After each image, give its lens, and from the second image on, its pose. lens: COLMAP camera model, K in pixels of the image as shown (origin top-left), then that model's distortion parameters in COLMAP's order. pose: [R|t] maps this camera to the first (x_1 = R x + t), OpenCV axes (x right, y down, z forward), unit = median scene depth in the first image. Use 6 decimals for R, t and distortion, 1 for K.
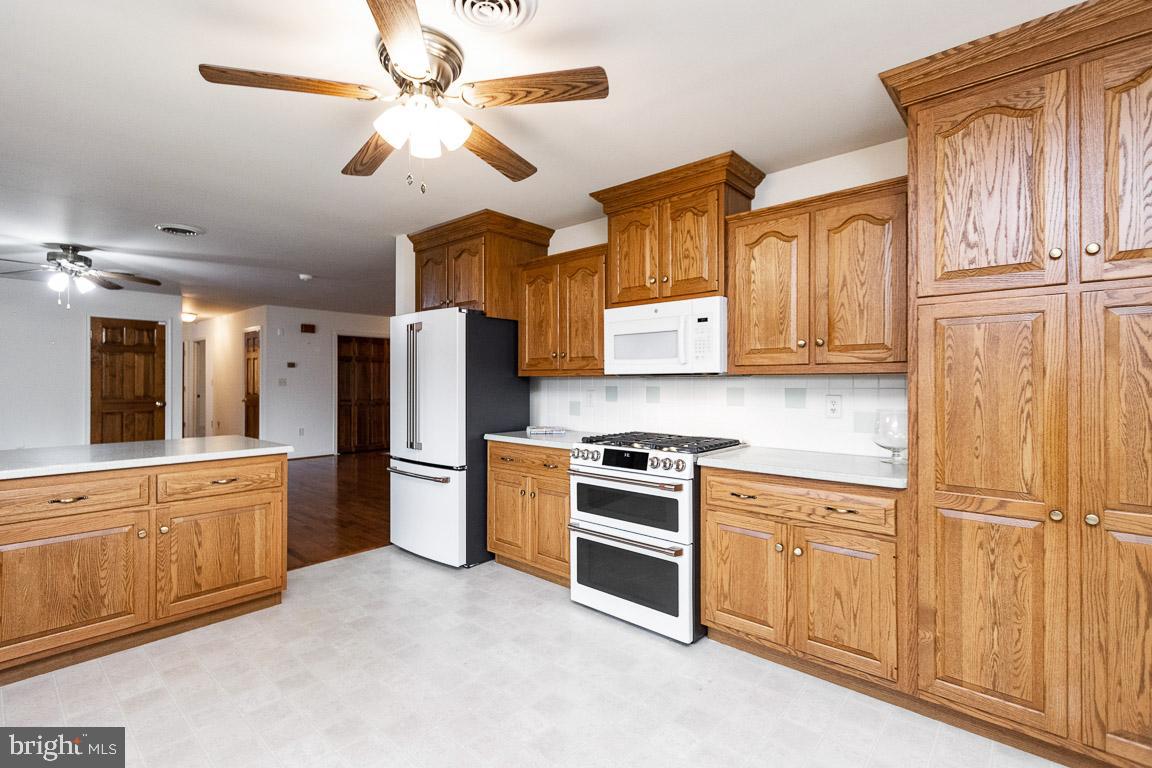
lens RADIAL K [[522.0, 0, 576.0], [0, 522.0, 384.0], [0, 0, 1]] dist [-0.003865, -0.000530]
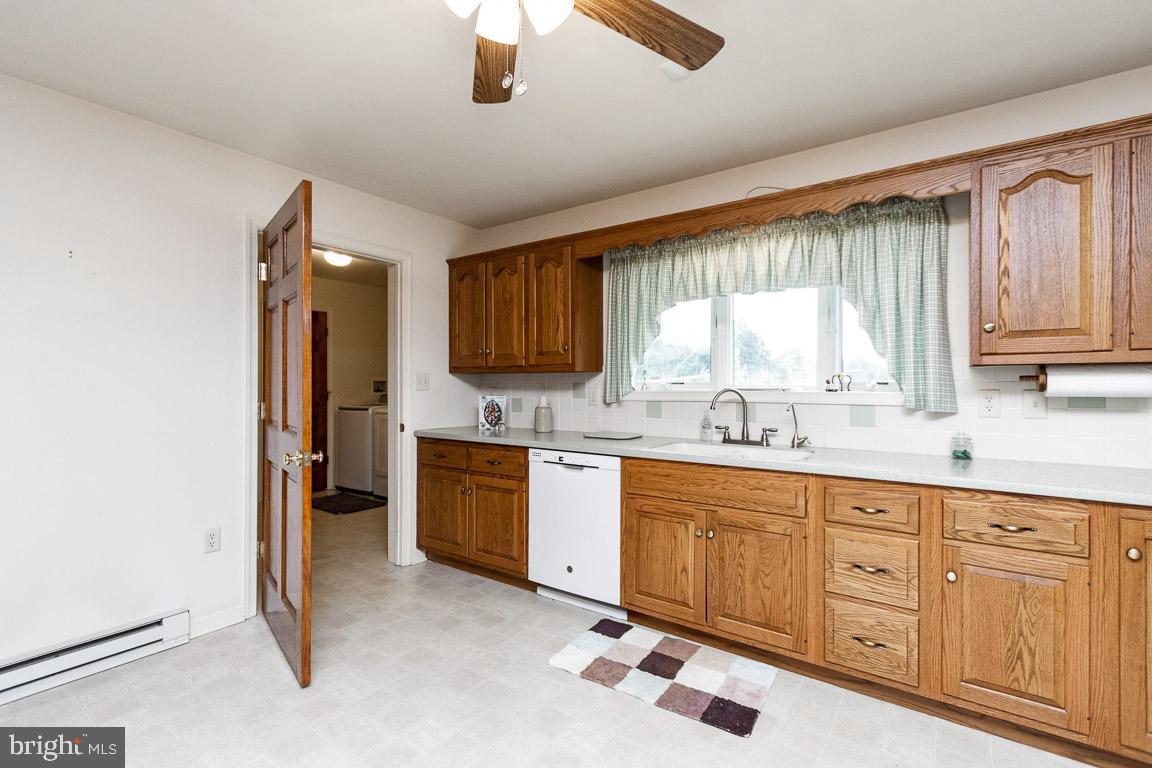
lens RADIAL K [[525.9, 0, 576.0], [0, 525.9, 384.0], [0, 0, 1]] dist [0.002166, 0.000495]
pose [[0.992832, -0.000868, 0.119515, -0.152763], [-0.000863, 0.999895, 0.014433, -0.000333], [-0.119515, -0.014432, 0.992727, 0.136210]]
